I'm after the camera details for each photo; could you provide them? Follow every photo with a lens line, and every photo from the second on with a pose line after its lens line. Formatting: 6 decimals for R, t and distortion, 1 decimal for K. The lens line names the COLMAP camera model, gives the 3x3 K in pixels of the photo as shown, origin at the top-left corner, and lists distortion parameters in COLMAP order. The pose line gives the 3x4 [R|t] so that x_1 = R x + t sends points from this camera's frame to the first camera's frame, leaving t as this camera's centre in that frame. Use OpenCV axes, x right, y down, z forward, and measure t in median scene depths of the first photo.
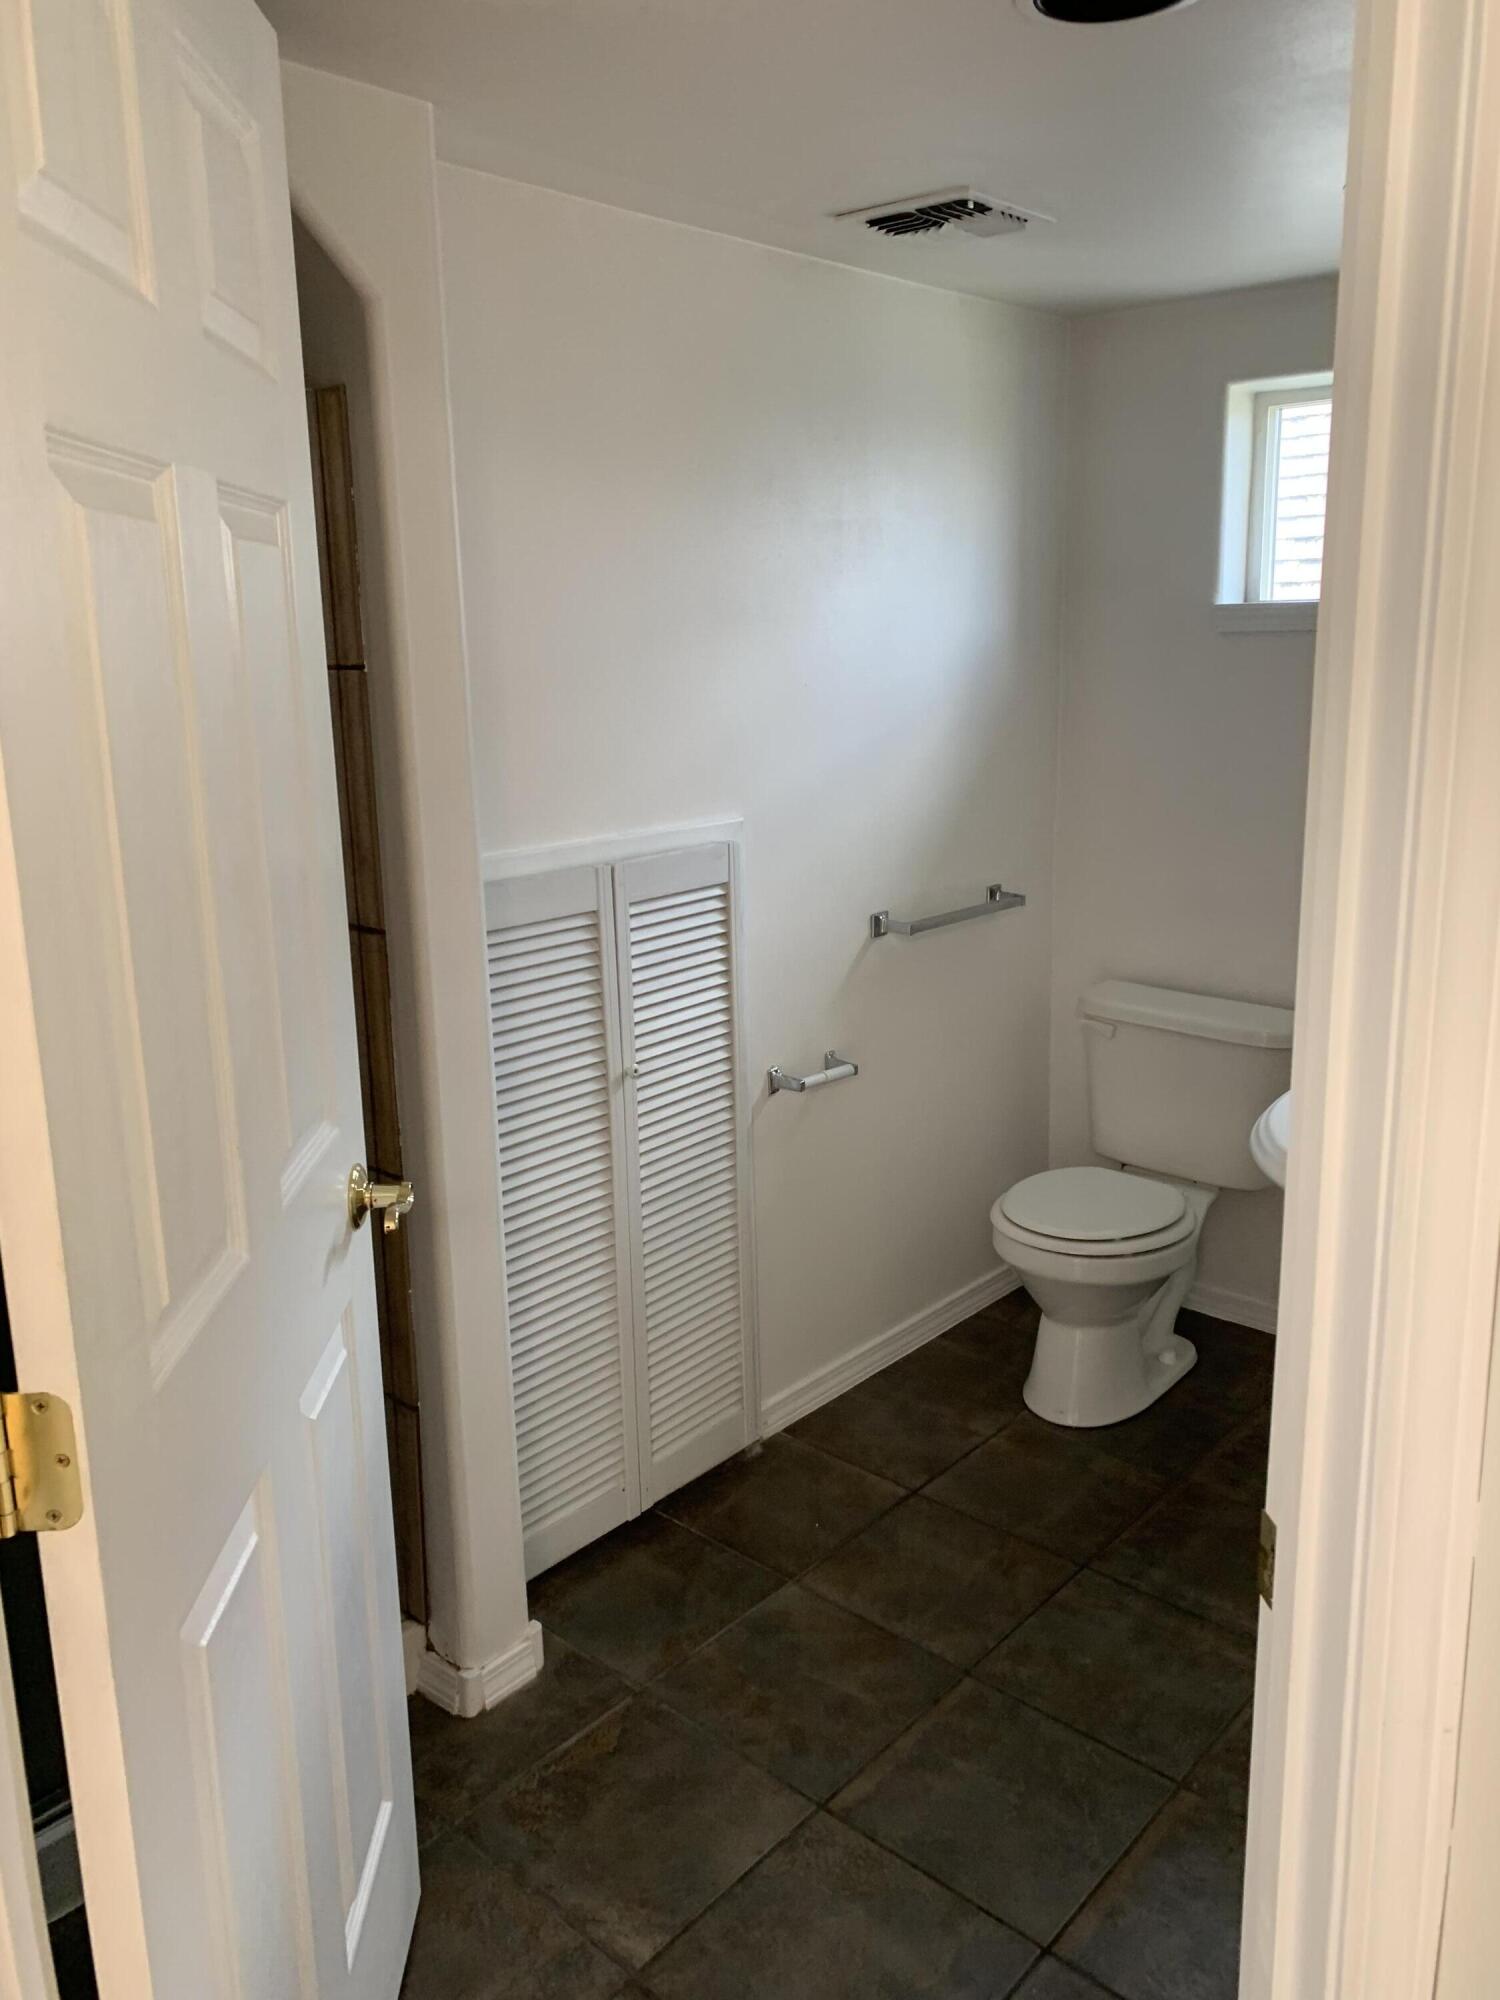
lens RADIAL K [[1531.9, 0, 763.1], [0, 1531.9, 958.8], [0, 0, 1]] dist [0.036821, -0.039450]
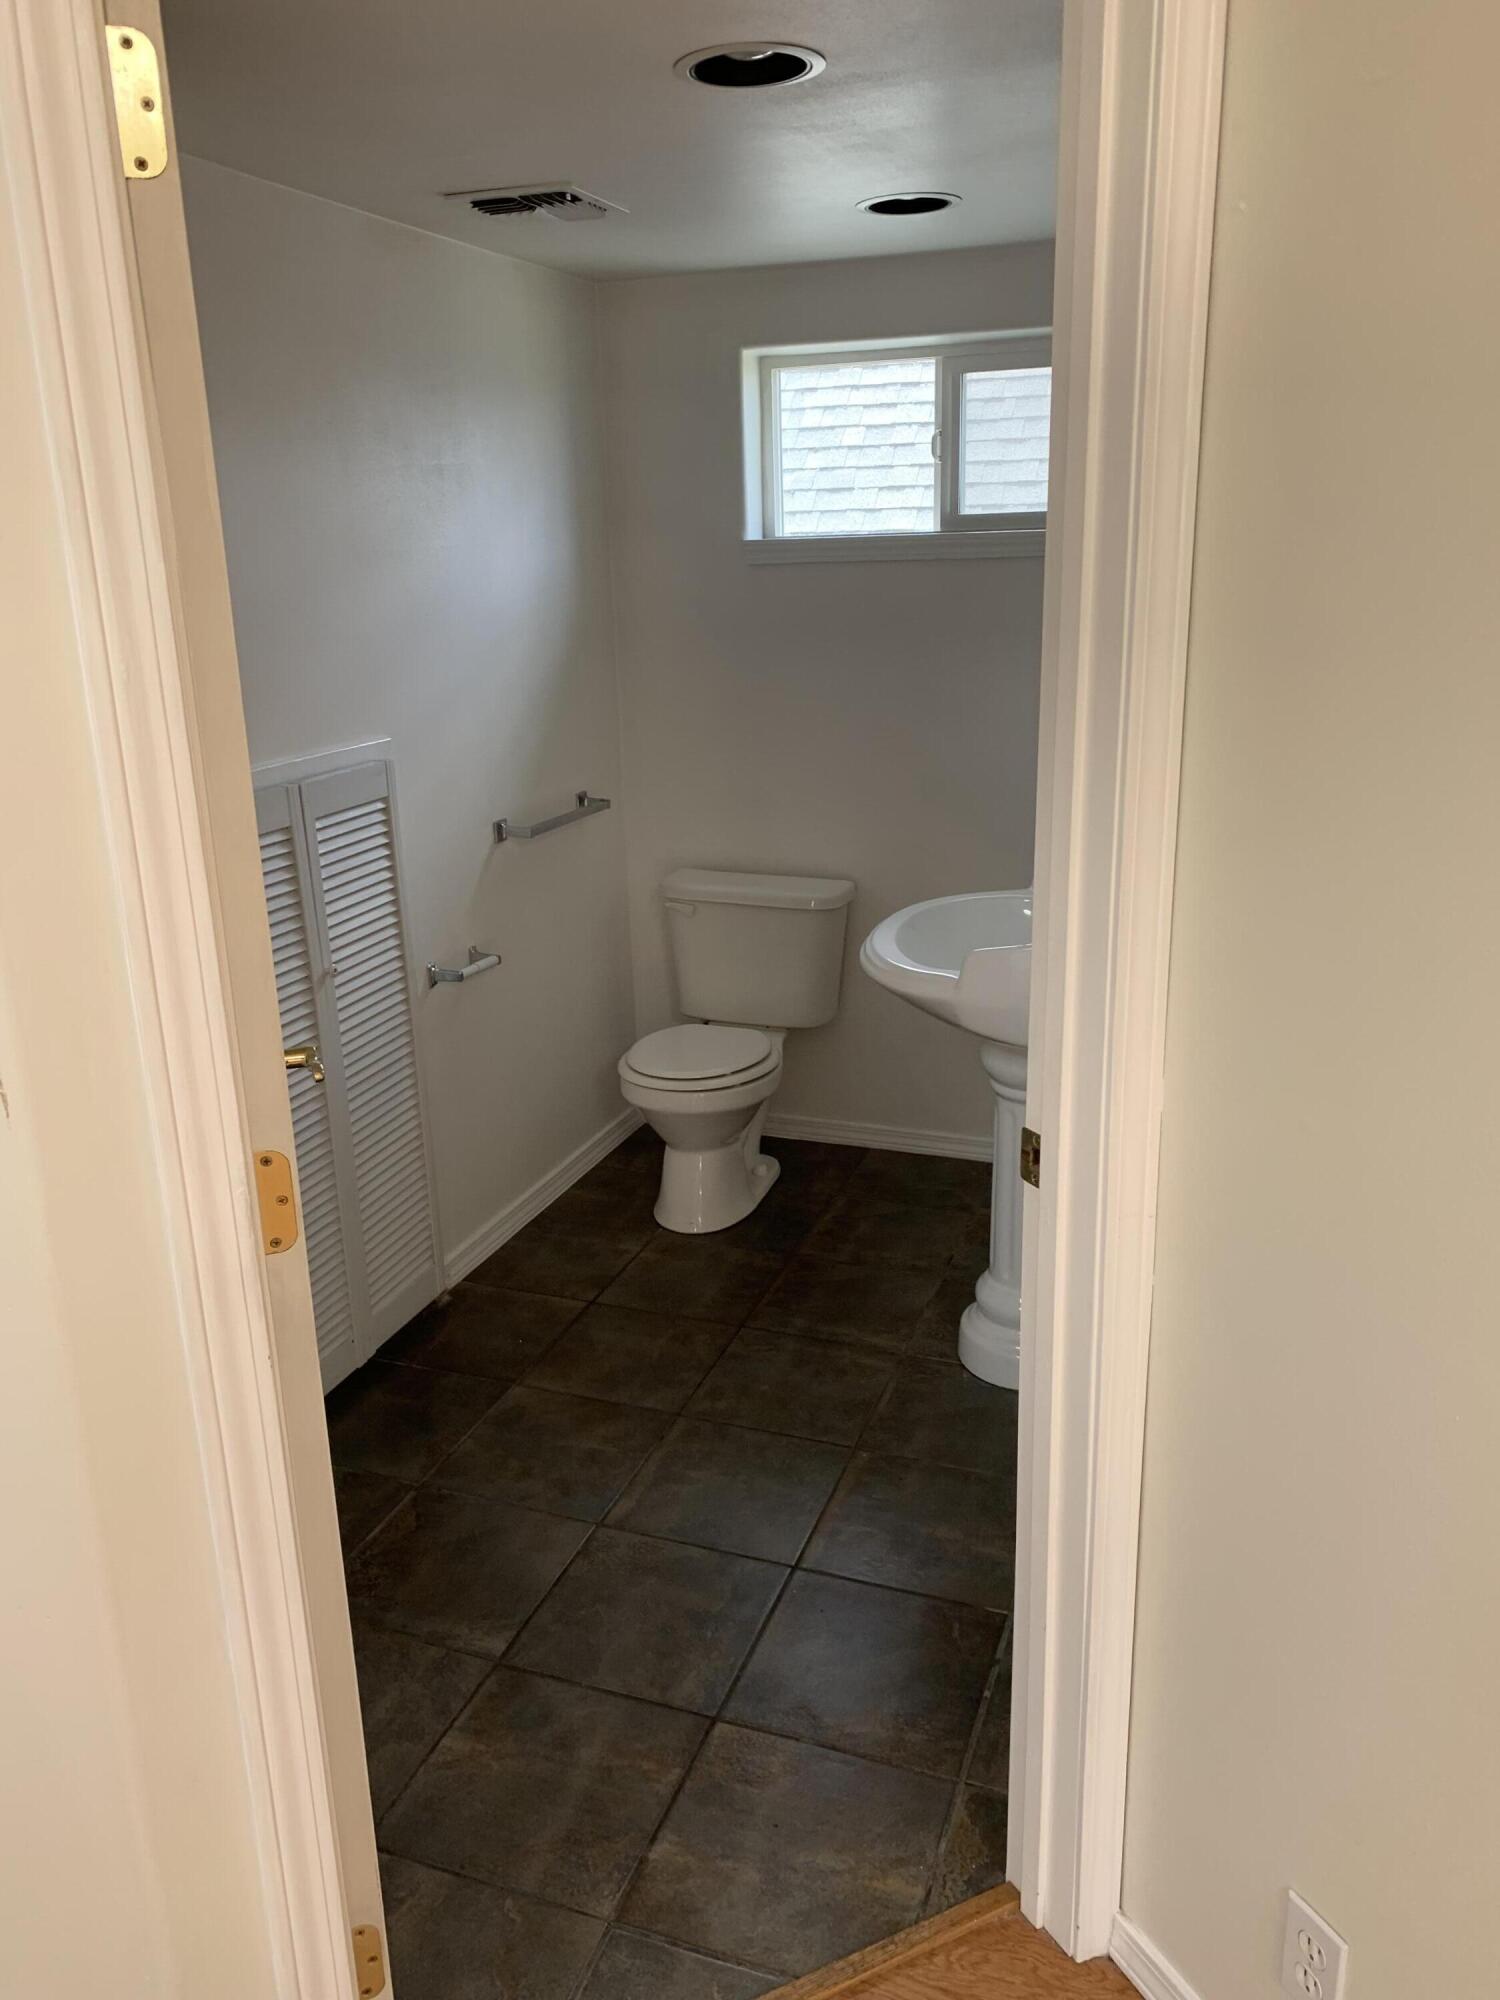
lens RADIAL K [[1531.9, 0, 744.4], [0, 1531.9, 999.4], [0, 0, 1]] dist [0.036821, -0.039450]
pose [[0.931977, -0.111584, 0.344917, -0.181142], [0.087266, 0.992527, 0.085296, 0.022991], [-0.351857, -0.049394, 0.934750, -0.145278]]
